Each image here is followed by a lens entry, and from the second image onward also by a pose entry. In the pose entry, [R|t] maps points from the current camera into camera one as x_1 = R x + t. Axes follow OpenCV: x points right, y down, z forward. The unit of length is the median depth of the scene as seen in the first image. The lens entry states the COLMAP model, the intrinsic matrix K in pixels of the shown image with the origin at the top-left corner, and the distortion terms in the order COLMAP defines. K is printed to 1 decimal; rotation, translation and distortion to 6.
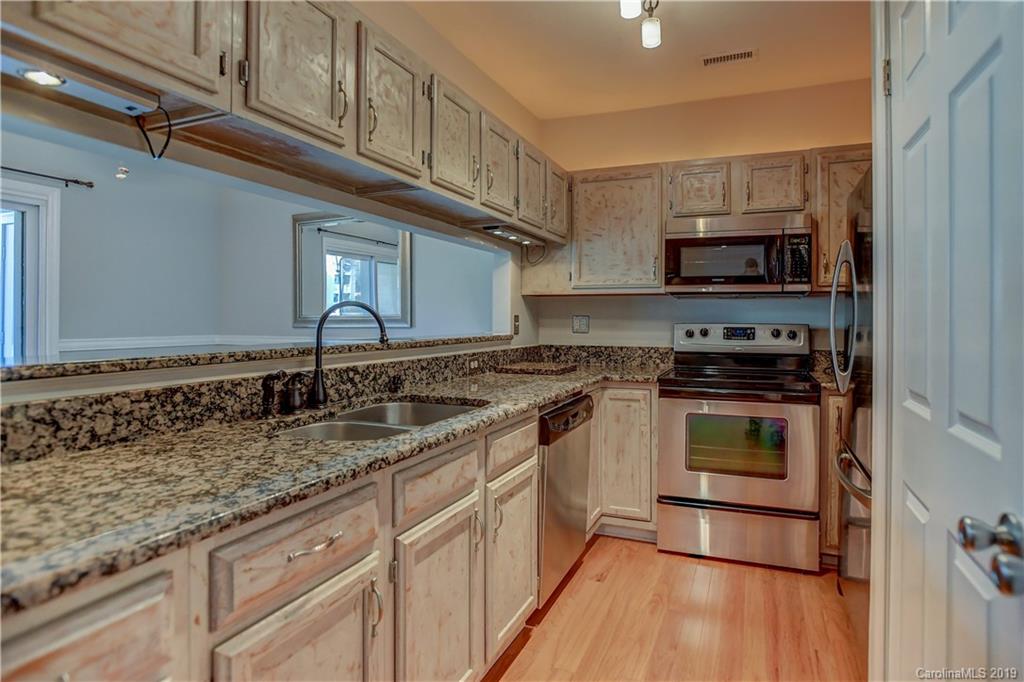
lens RADIAL K [[532.1, 0, 558.0], [0, 532.1, 316.4], [0, 0, 1]] dist [-0.042581, 0.000256]
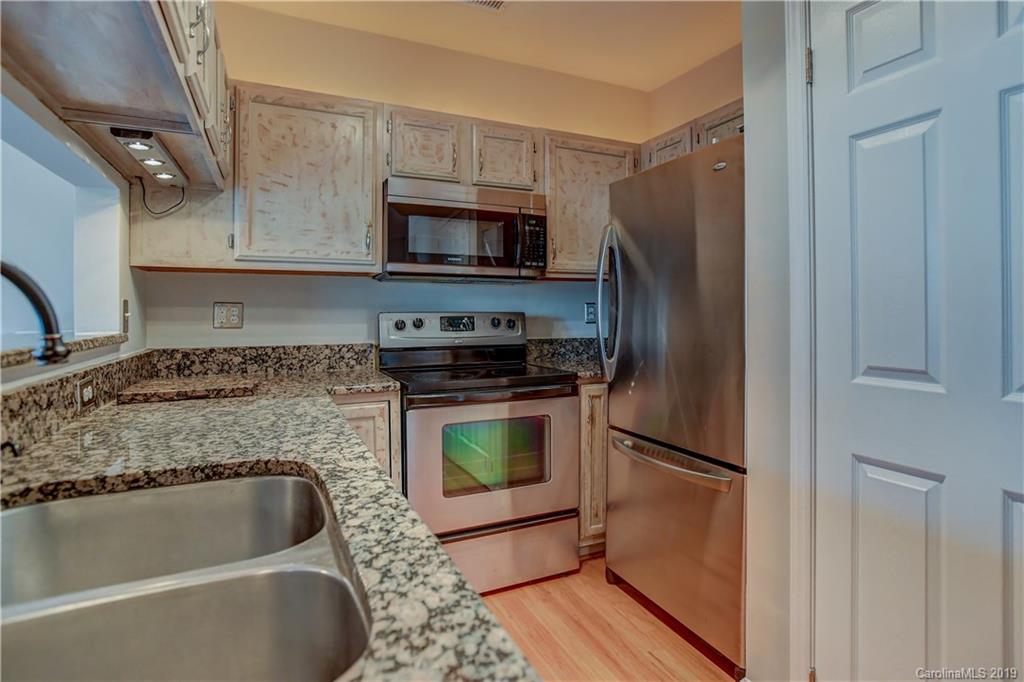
lens RADIAL K [[549.9, 0, 571.1], [0, 549.9, 308.2], [0, 0, 1]] dist [-0.061692, 0.028034]
pose [[0.666792, -0.000983, 0.745243, -0.199410], [0.001427, 0.999999, 0.000042, 0.007683], [-0.745242, 0.001036, 0.666793, 0.267682]]
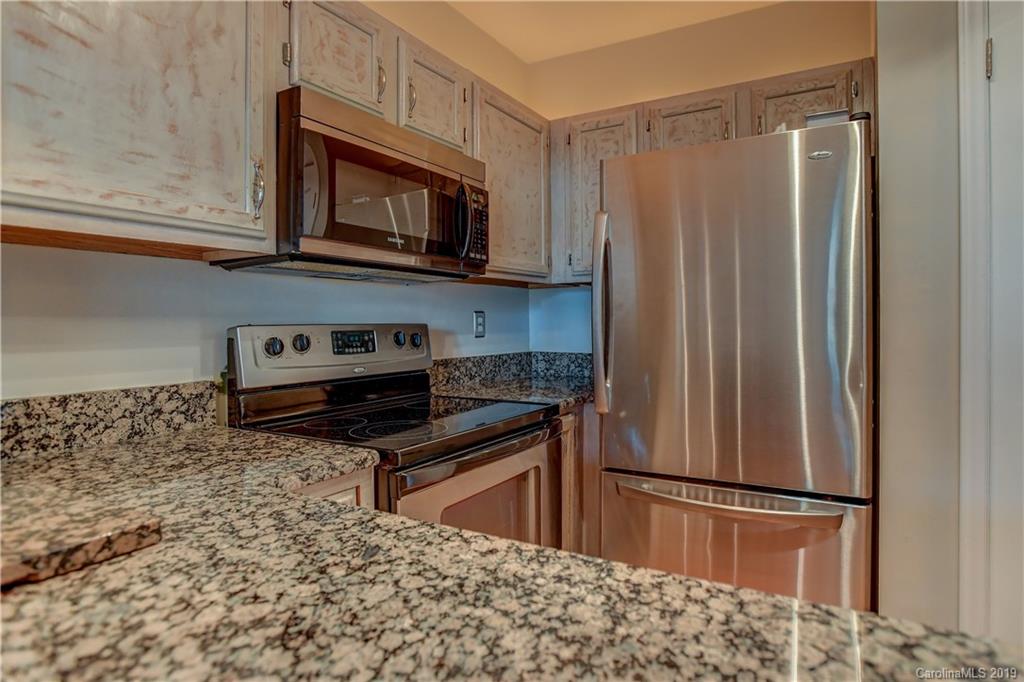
lens RADIAL K [[548.0, 0, 554.3], [0, 548.0, 323.6], [0, 0, 1]] dist [-0.042467, 0.017555]
pose [[0.154423, -0.009738, 0.987957, -0.191029], [0.000443, 0.999952, 0.009786, 0.007552], [-0.988005, -0.001073, 0.154420, 0.703788]]
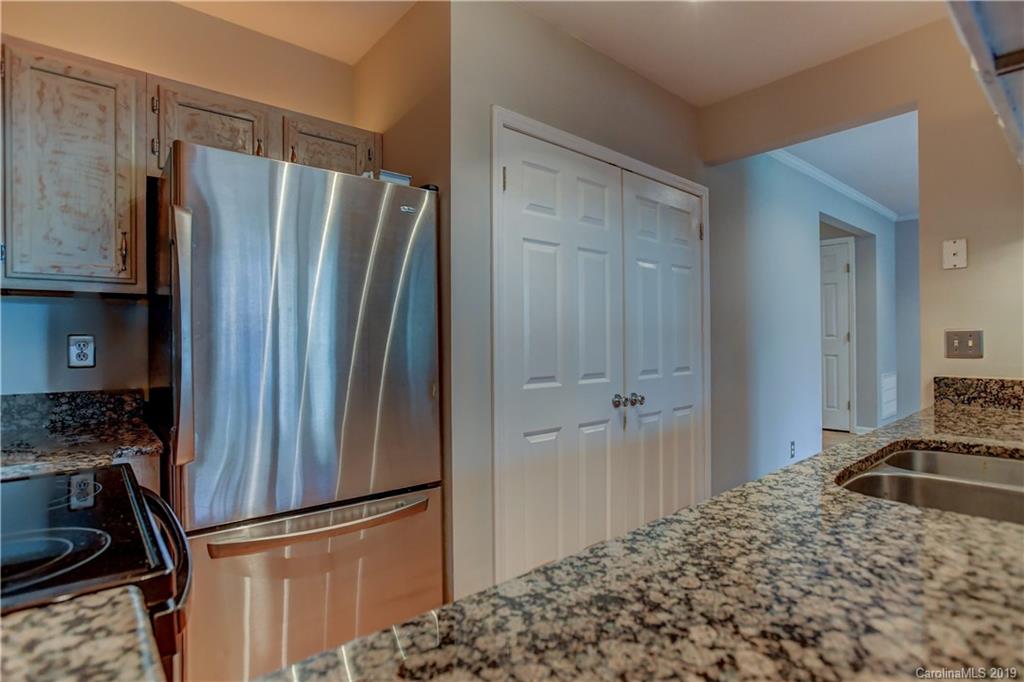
lens RADIAL K [[521.6, 0, 512.0], [0, 521.6, 341.0], [0, 0, 1]] dist [-0.027829, 0.001085]
pose [[-0.866428, 0.005372, 0.499274, -0.054732], [0.002361, 0.999975, -0.006662, 0.009362], [-0.499297, -0.004593, -0.866419, 0.981636]]
